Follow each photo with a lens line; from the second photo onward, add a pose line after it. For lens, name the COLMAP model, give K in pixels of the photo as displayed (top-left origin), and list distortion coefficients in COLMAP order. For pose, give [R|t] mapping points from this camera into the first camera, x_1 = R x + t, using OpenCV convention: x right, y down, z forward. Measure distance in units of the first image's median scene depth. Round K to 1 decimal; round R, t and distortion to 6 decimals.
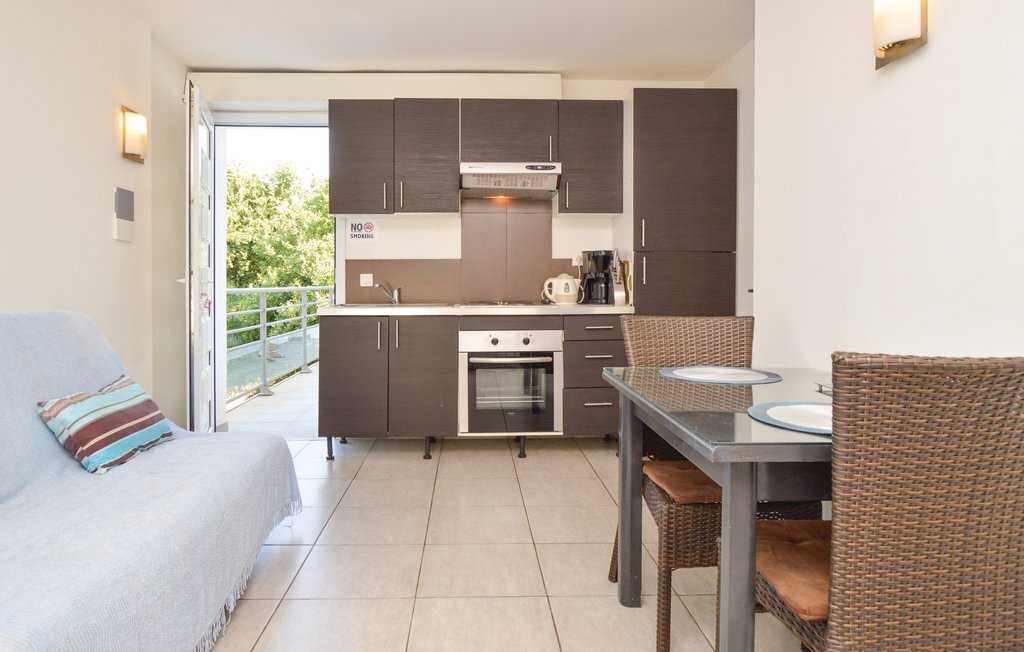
lens RADIAL K [[639.1, 0, 513.0], [0, 639.1, 291.9], [0, 0, 1]] dist [-0.003186, -0.001070]
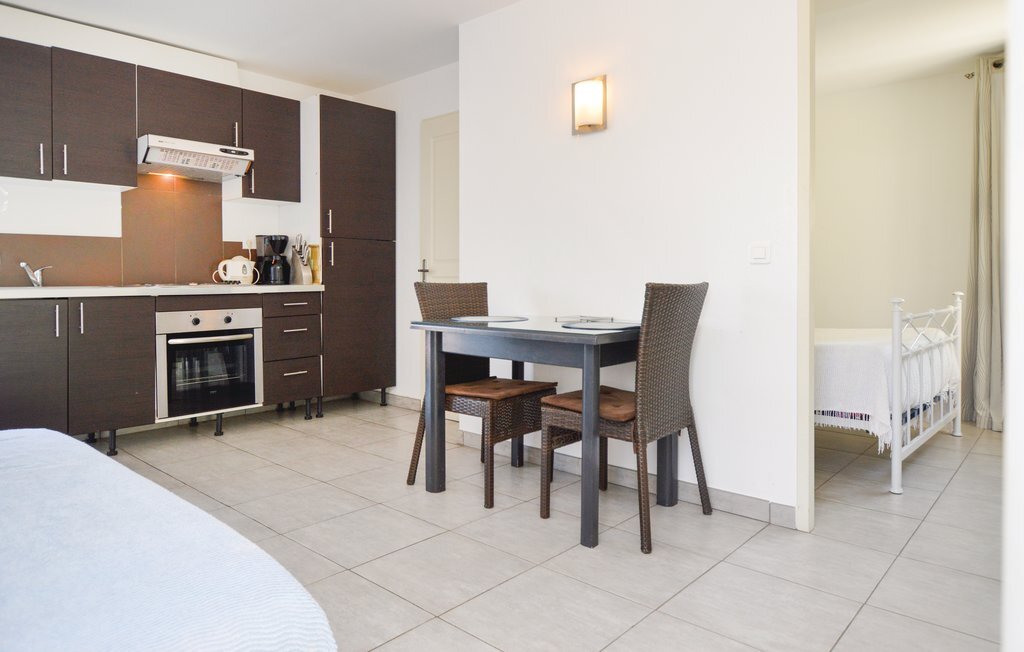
lens RADIAL K [[639.1, 0, 513.0], [0, 639.1, 291.9], [0, 0, 1]] dist [-0.003186, -0.001070]
pose [[0.686006, -0.015827, 0.727423, -0.403737], [0.015121, 0.999858, 0.007494, 0.031311], [-0.727438, 0.005858, 0.686148, -0.037542]]
